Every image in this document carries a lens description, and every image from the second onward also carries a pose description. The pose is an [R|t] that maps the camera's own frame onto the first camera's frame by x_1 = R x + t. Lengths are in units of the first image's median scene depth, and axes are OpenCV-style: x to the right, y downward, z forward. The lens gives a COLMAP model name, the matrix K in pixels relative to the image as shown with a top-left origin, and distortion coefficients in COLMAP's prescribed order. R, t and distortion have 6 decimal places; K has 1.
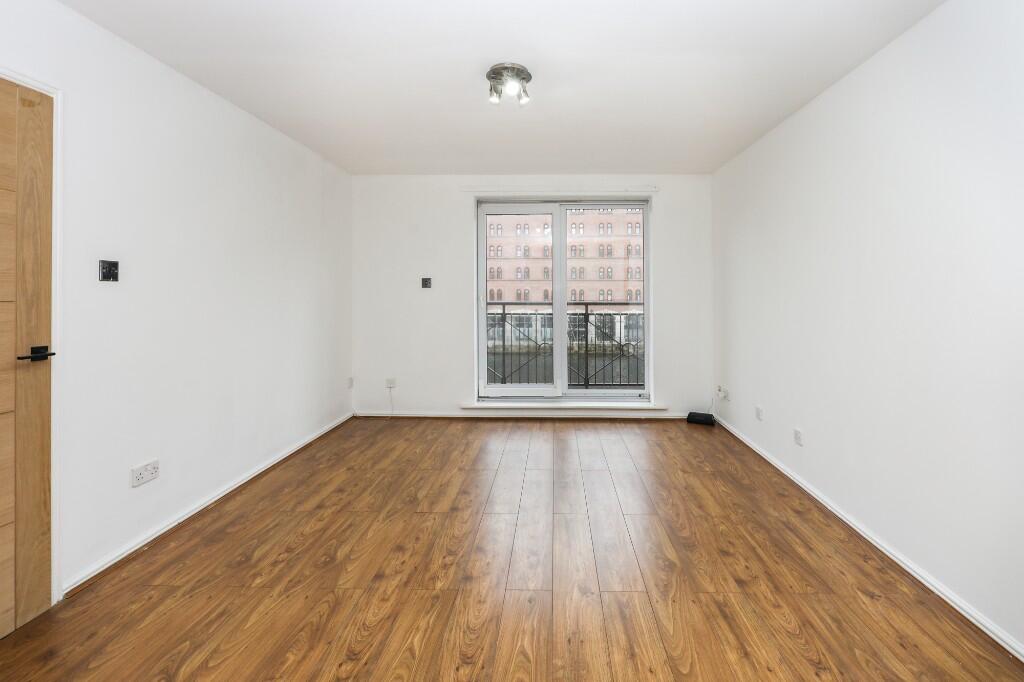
lens RADIAL K [[501.3, 0, 513.2], [0, 501.3, 292.6], [0, 0, 1]] dist [-0.000957, -0.000380]
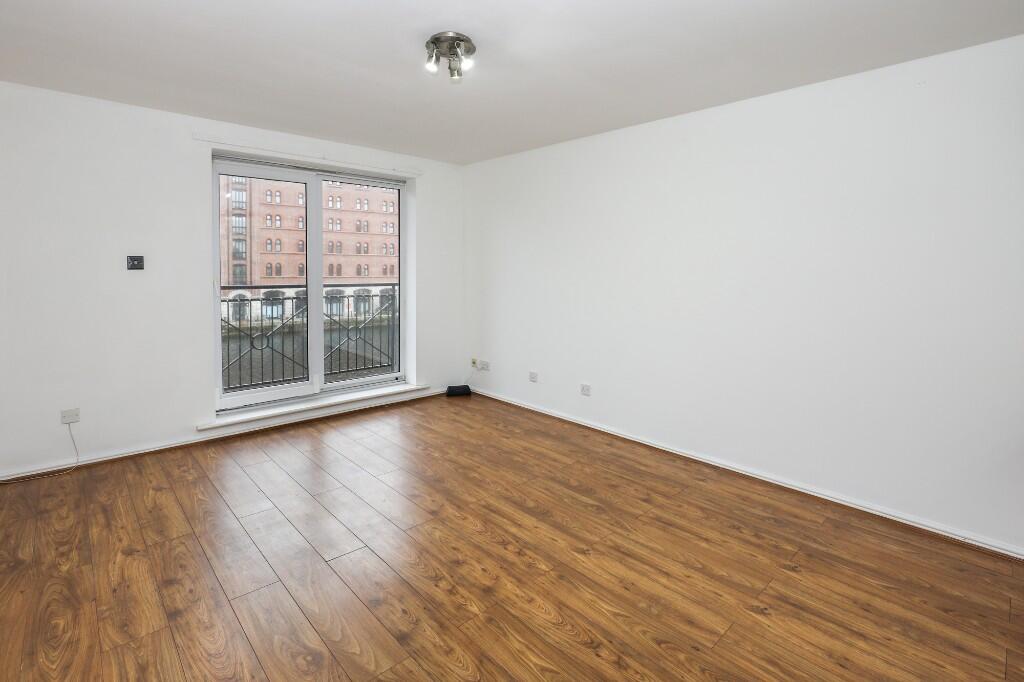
lens RADIAL K [[517.6, 0, 510.5], [0, 517.6, 284.8], [0, 0, 1]] dist [-0.005412, 0.001528]
pose [[0.696653, -0.019558, 0.717142, -0.699523], [-0.007561, 0.999373, 0.034600, -0.037336], [-0.717368, -0.029526, 0.696068, 0.287571]]
